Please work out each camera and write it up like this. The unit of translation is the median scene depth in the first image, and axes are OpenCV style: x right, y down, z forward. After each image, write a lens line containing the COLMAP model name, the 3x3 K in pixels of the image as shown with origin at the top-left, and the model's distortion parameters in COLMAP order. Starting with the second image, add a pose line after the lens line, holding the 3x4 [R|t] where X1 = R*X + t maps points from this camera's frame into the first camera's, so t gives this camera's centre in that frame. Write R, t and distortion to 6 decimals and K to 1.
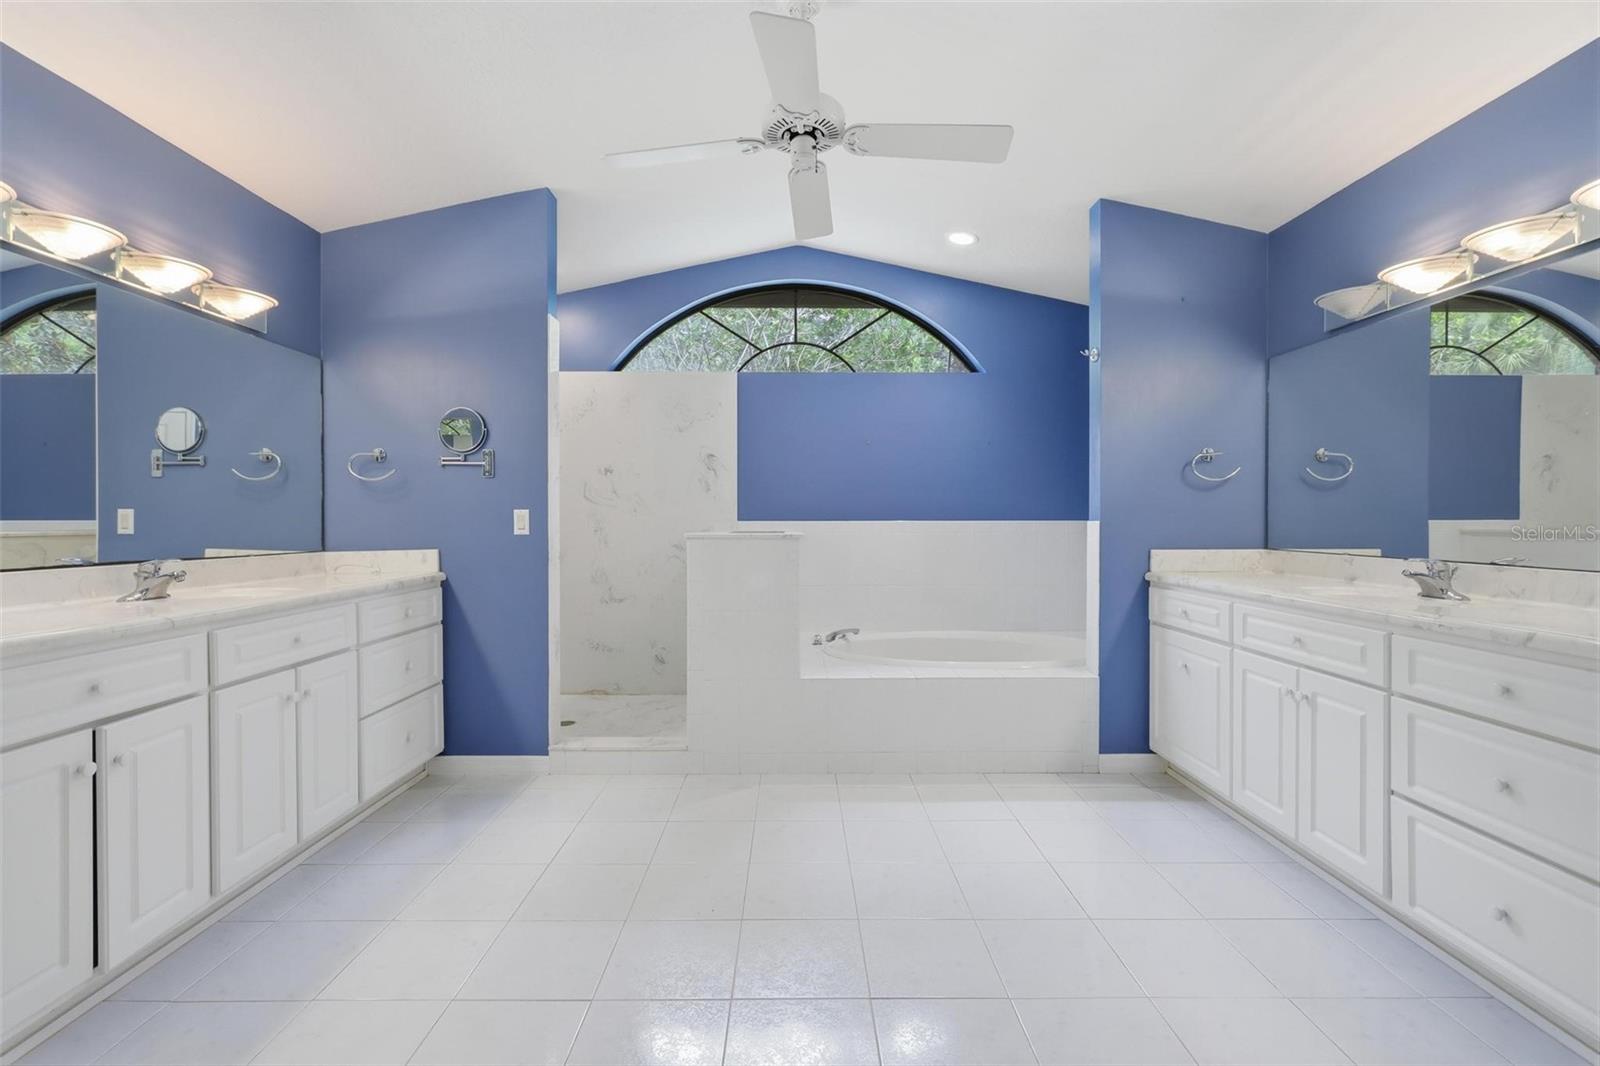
lens RADIAL K [[699.8, 0, 801.4], [0, 699.8, 524.8], [0, 0, 1]] dist [-0.000189, 0.000026]
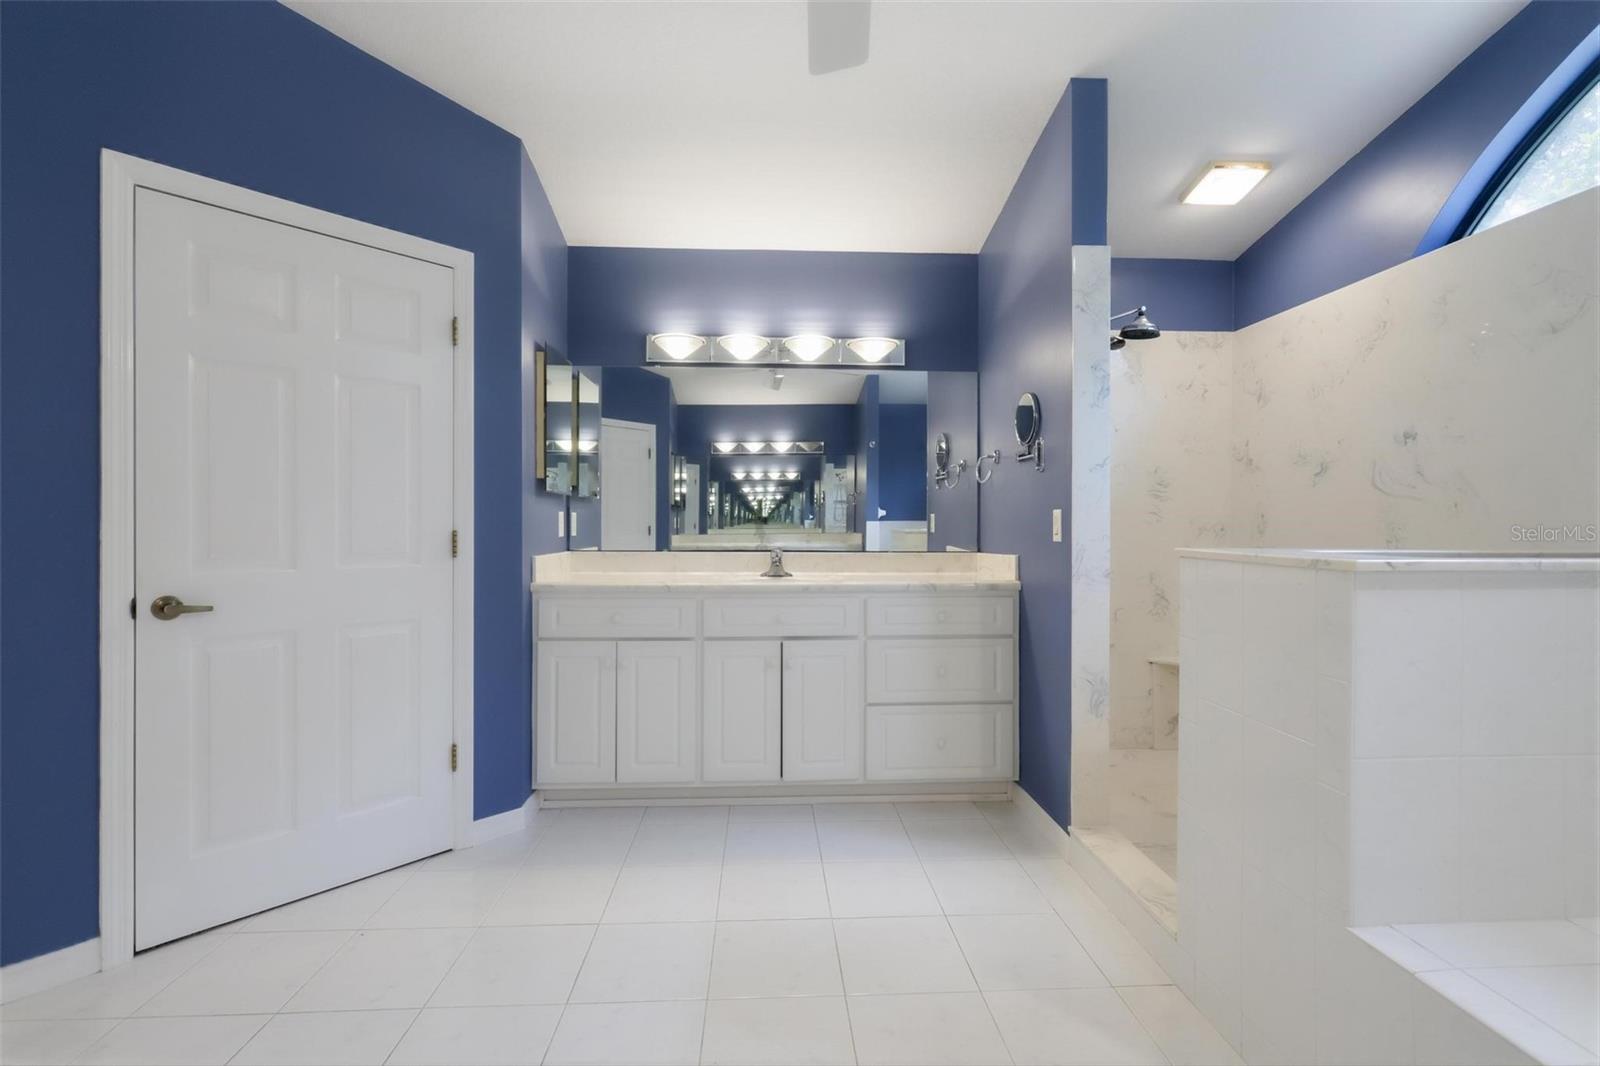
lens RADIAL K [[699.8, 0, 801.4], [0, 699.8, 524.8], [0, 0, 1]] dist [-0.000189, 0.000026]
pose [[0.046438, 0.005215, -0.998908, 0.371438], [-0.011124, 0.999927, 0.004703, -0.005052], [0.998859, 0.010894, 0.046493, 0.685871]]
